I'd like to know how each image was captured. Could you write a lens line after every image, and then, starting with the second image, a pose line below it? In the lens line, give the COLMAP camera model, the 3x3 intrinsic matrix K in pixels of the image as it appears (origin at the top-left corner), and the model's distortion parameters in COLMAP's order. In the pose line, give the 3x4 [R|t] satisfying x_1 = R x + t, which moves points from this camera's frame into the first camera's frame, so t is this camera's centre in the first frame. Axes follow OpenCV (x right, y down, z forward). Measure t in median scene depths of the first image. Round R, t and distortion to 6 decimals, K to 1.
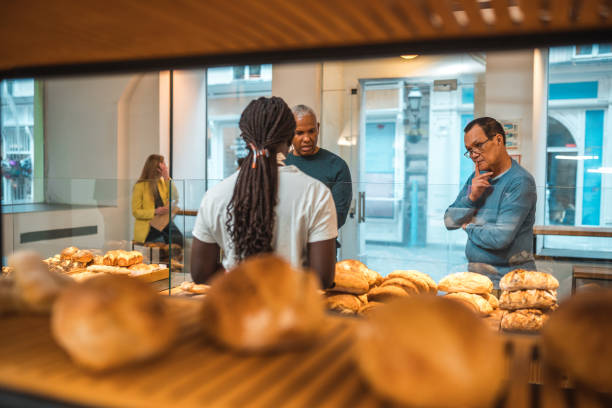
lens RADIAL K [[605.2, 0, 312.9], [0, 605.2, 205.2], [0, 0, 1]] dist [-0.003169, 0.000000]
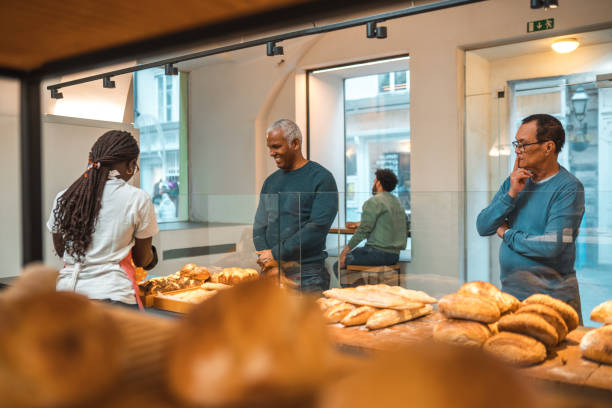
lens RADIAL K [[621.0, 0, 310.3], [0, 621.0, 199.3], [0, 0, 1]] dist [-0.000843, 0.000000]
pose [[0.967707, -0.017440, -0.251473, 0.024083], [0.007560, 0.999163, -0.040200, 0.003800], [0.251963, 0.037001, 0.967029, 0.041346]]
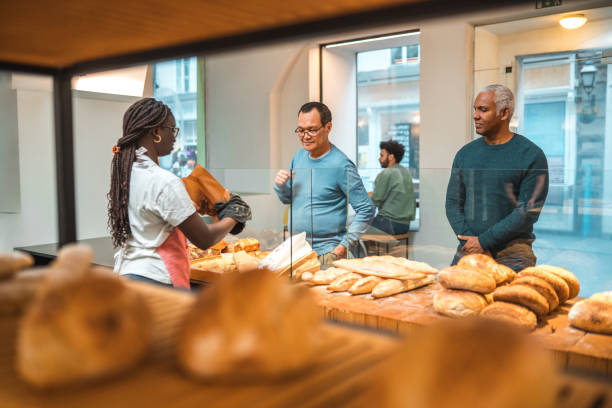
lens RADIAL K [[605.2, 0, 314.7], [0, 605.2, 198.1], [0, 0, 1]] dist [-0.003169, 0.000000]
pose [[0.963595, 0.000649, -0.267364, 0.030867], [0.002427, 0.999935, 0.011172, -0.002075], [0.267354, -0.011414, 0.963531, 0.027023]]
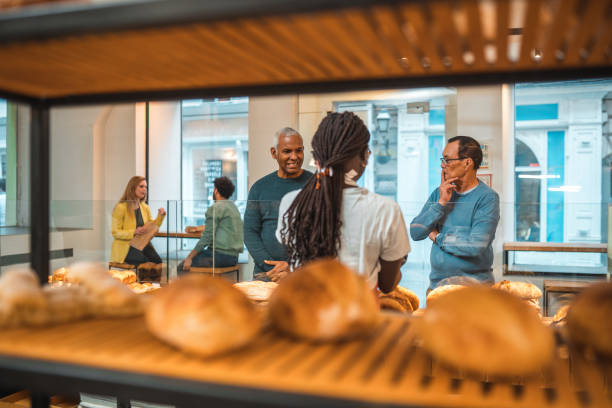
lens RADIAL K [[605.2, 0, 310.0], [0, 605.2, 207.2], [0, 0, 1]] dist [-0.003169, 0.000000]
pose [[0.998517, -0.010670, 0.053391, -0.023270], [0.012363, 0.999427, -0.031497, 0.002680], [-0.053024, 0.032110, 0.998077, -0.020566]]
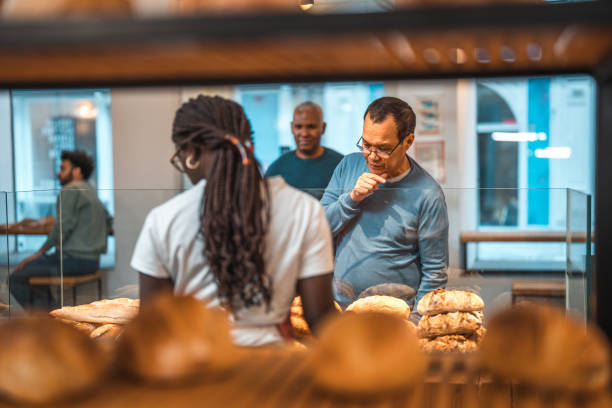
lens RADIAL K [[871.7, 0, 307.7], [0, 871.7, 202.2], [0, 0, 1]] dist [0.039443, 0.000000]
pose [[0.985728, -0.032103, 0.165255, -0.014913], [0.032967, 0.999453, -0.002484, -0.007188], [-0.165085, 0.007896, 0.986248, -0.069329]]
